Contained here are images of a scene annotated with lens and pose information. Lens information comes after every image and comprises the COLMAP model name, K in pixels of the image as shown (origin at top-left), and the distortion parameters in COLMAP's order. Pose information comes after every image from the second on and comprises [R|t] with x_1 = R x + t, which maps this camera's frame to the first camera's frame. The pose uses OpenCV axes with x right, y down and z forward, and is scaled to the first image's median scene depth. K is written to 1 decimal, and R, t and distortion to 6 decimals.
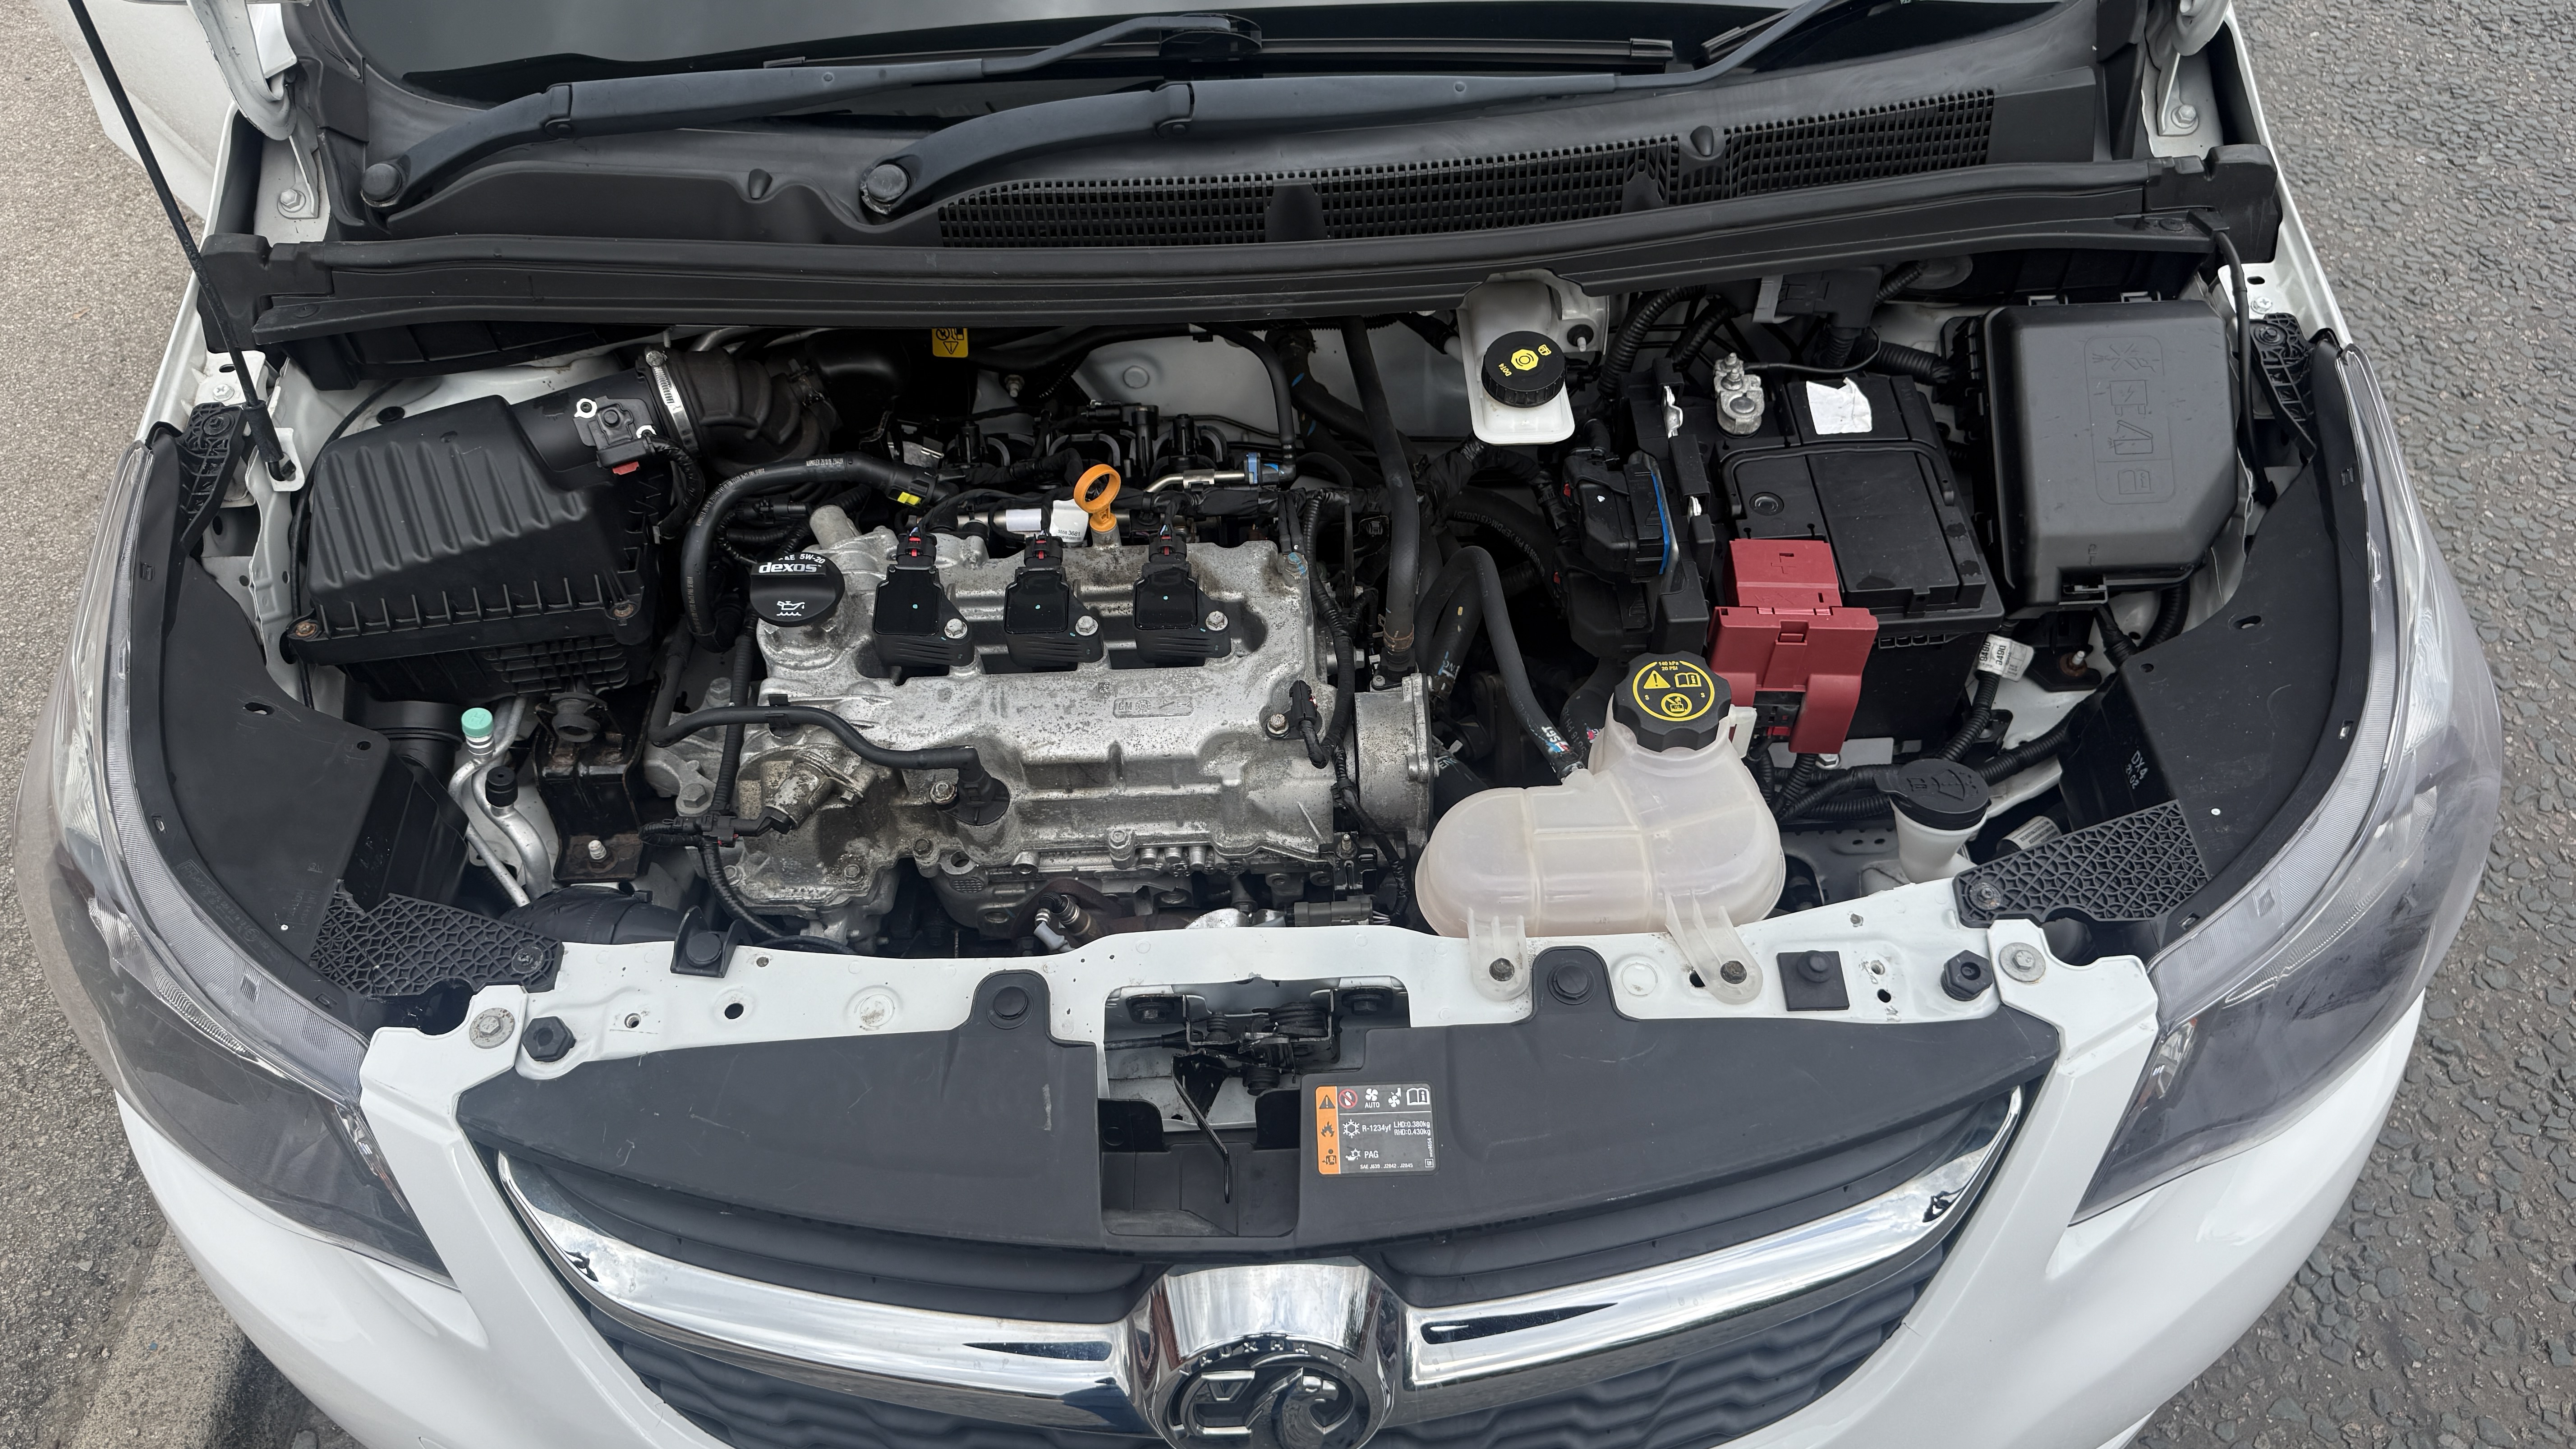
lens RADIAL K [[1795.5, 0, 1285.4], [0, 1795.5, 871.7], [0, 0, 1]] dist [0.004013, 0.000870]
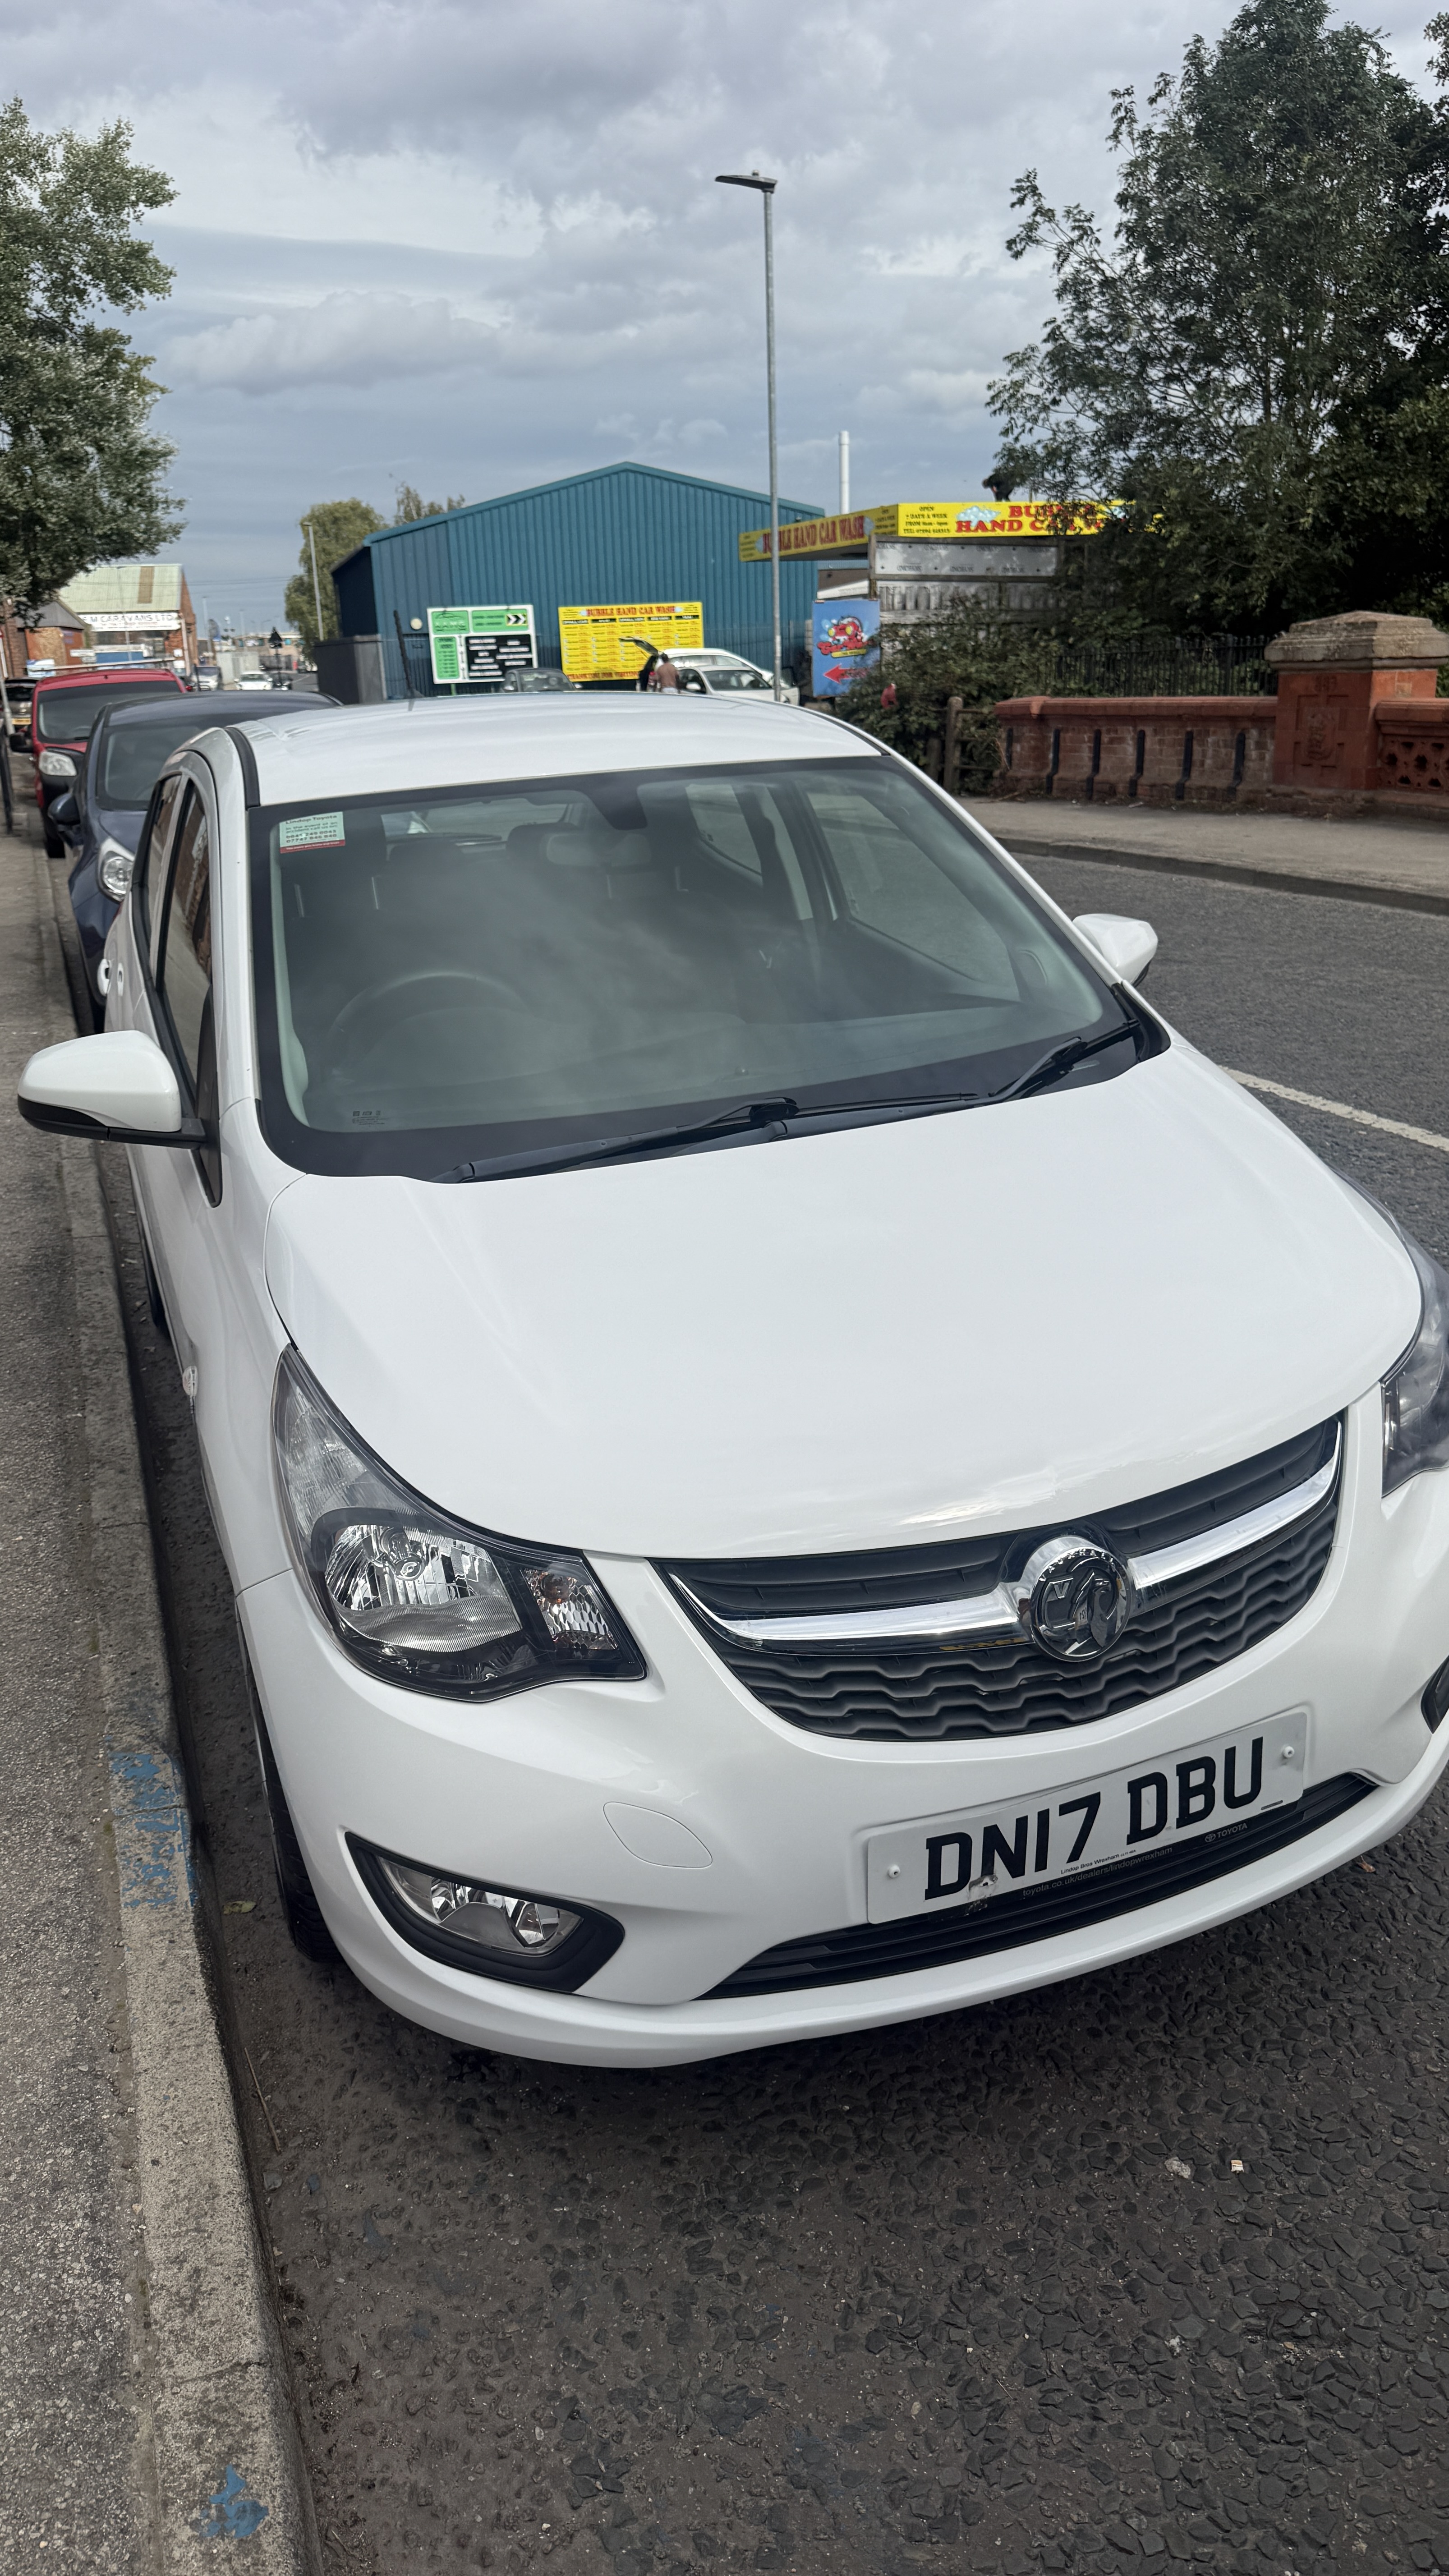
lens RADIAL K [[1852.0, 0, 732.9], [0, 1852.0, 1307.6], [0, 0, 1]] dist [-0.018248, 0.009243]
pose [[0.943168, -0.131618, 0.305141, -0.528477], [0.265564, 0.850515, -0.453983, 0.466227], [-0.199775, 0.509217, 0.837131, -0.443128]]
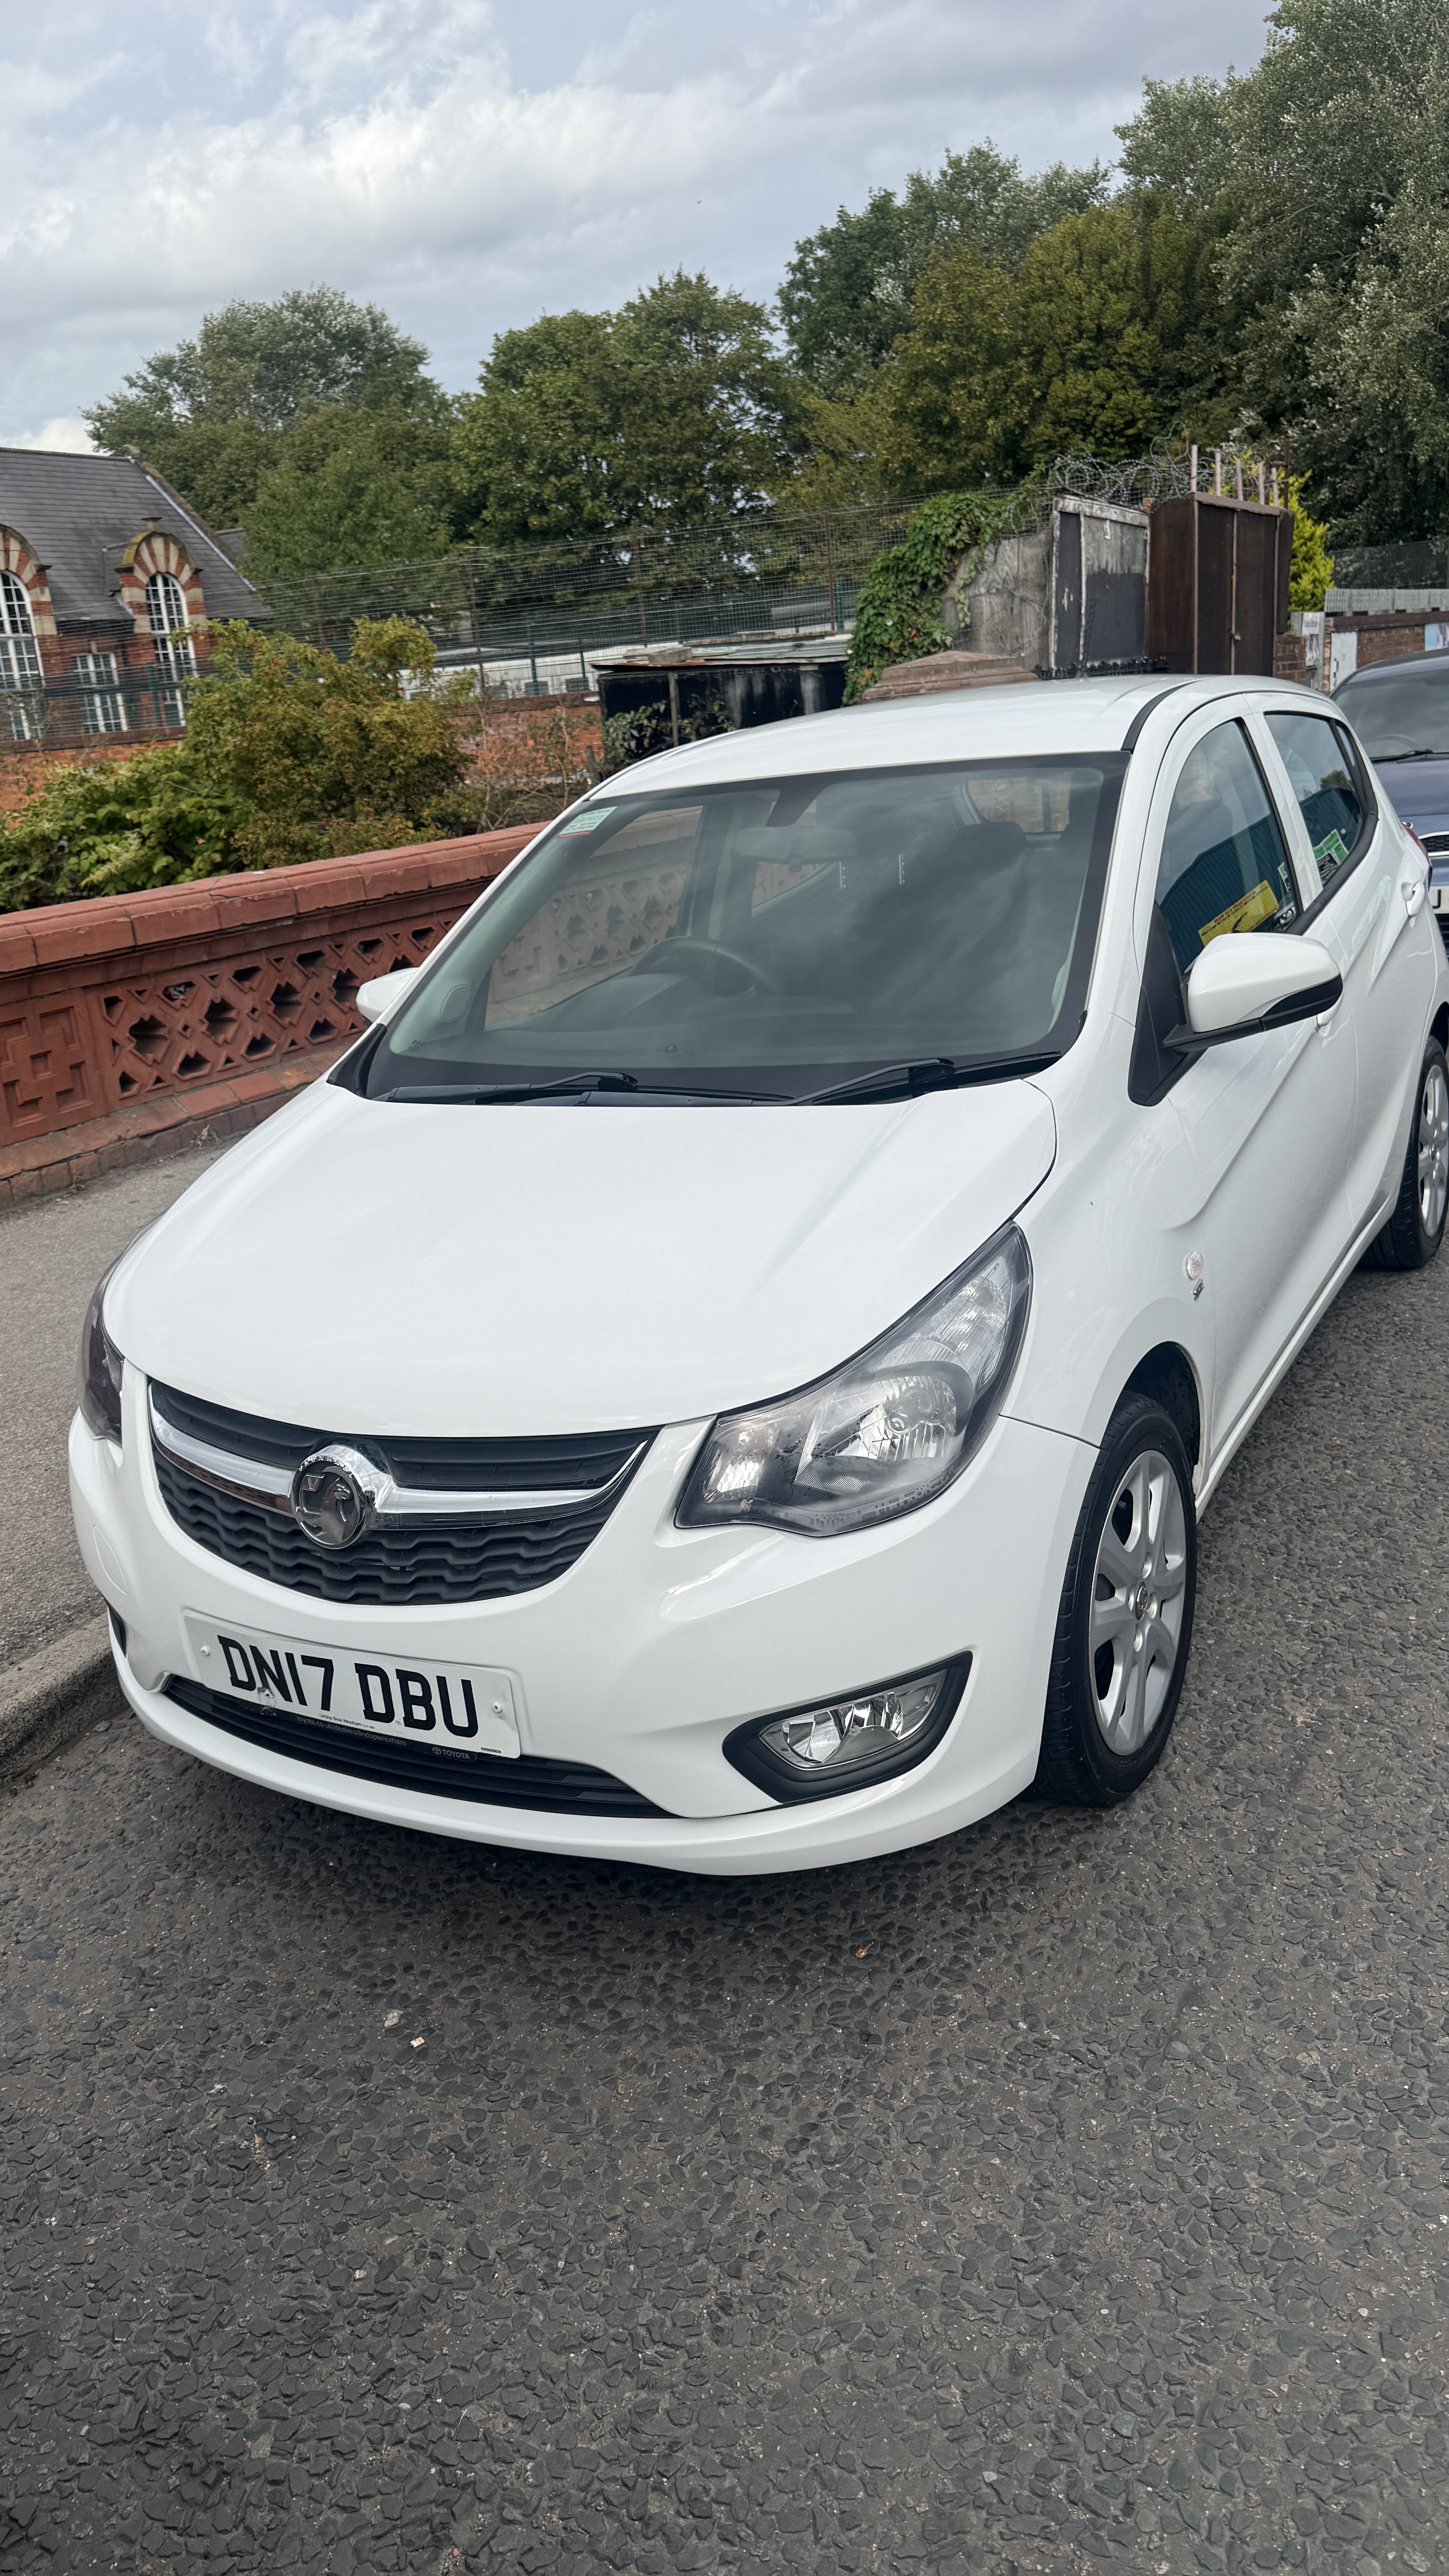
lens RADIAL K [[1848.2, 0, 724.5], [0, 1848.2, 1288.0], [0, 0, 1]] dist [-0.007425, 0.002469]
pose [[0.860339, 0.090538, -0.501617, 0.920822], [-0.326650, 0.853398, -0.406216, 0.488540], [0.391302, 0.513336, 0.763786, -0.454626]]
